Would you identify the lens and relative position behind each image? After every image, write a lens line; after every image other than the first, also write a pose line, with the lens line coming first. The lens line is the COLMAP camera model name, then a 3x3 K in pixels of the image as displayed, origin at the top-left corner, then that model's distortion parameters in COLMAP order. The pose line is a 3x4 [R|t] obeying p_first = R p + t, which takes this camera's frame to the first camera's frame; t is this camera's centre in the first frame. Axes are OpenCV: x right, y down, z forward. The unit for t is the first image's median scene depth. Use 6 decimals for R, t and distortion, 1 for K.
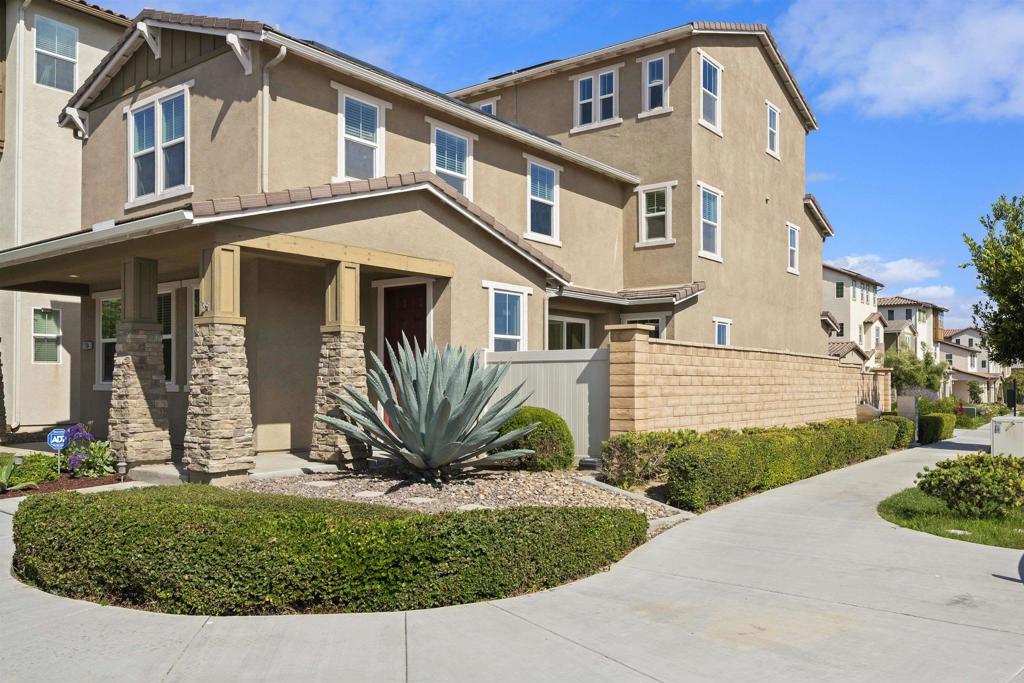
lens RADIAL K [[808.1, 0, 513.2], [0, 808.1, 383.9], [0, 0, 1]] dist [-0.004842, -0.001317]
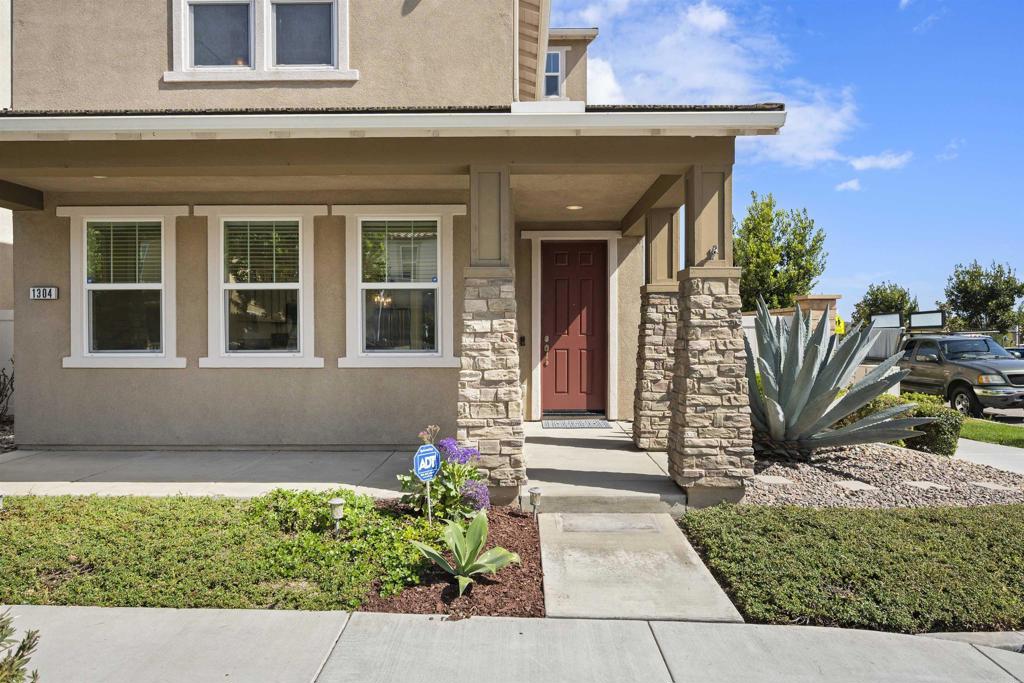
lens RADIAL K [[654.9, 0, 512.0], [0, 654.9, 341.5], [0, 0, 1]] dist [-0.001278, 0.001072]
pose [[0.803346, -0.008464, 0.595453, -0.772381], [0.003139, 0.999945, 0.009979, -0.021825], [-0.595504, -0.006147, 0.803329, 0.574597]]
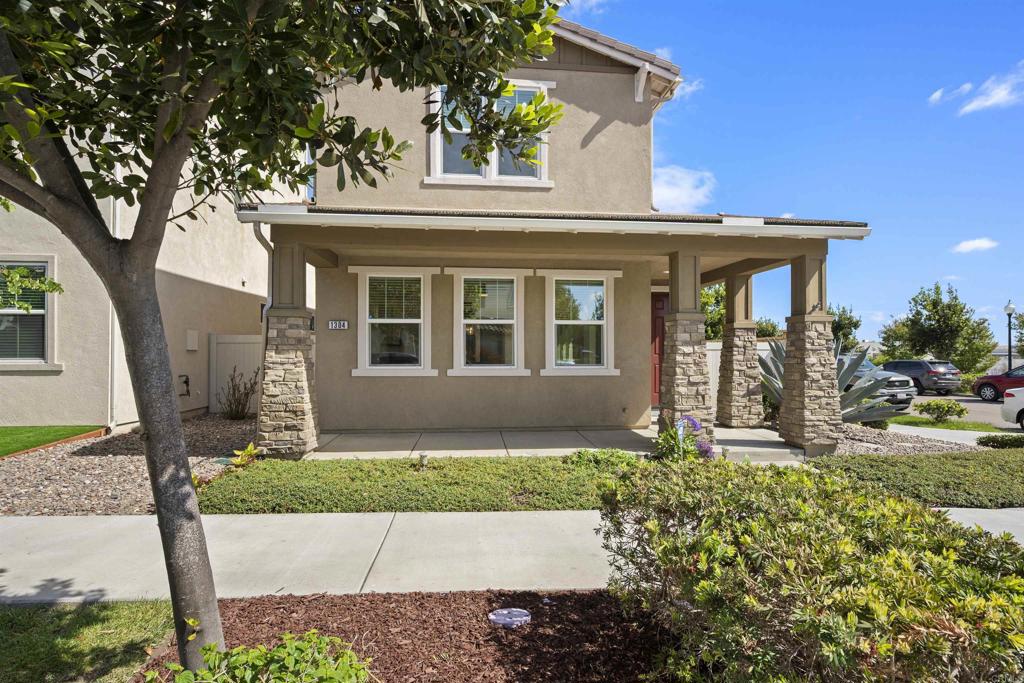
lens RADIAL K [[507.4, 0, 510.9], [0, 507.4, 352.2], [0, 0, 1]] dist [-0.001291, -0.000436]
pose [[0.732821, 0.002042, 0.680419, -1.097223], [0.000601, 0.999993, -0.003648, -0.022815], [-0.680422, 0.003082, 0.732814, 0.675762]]
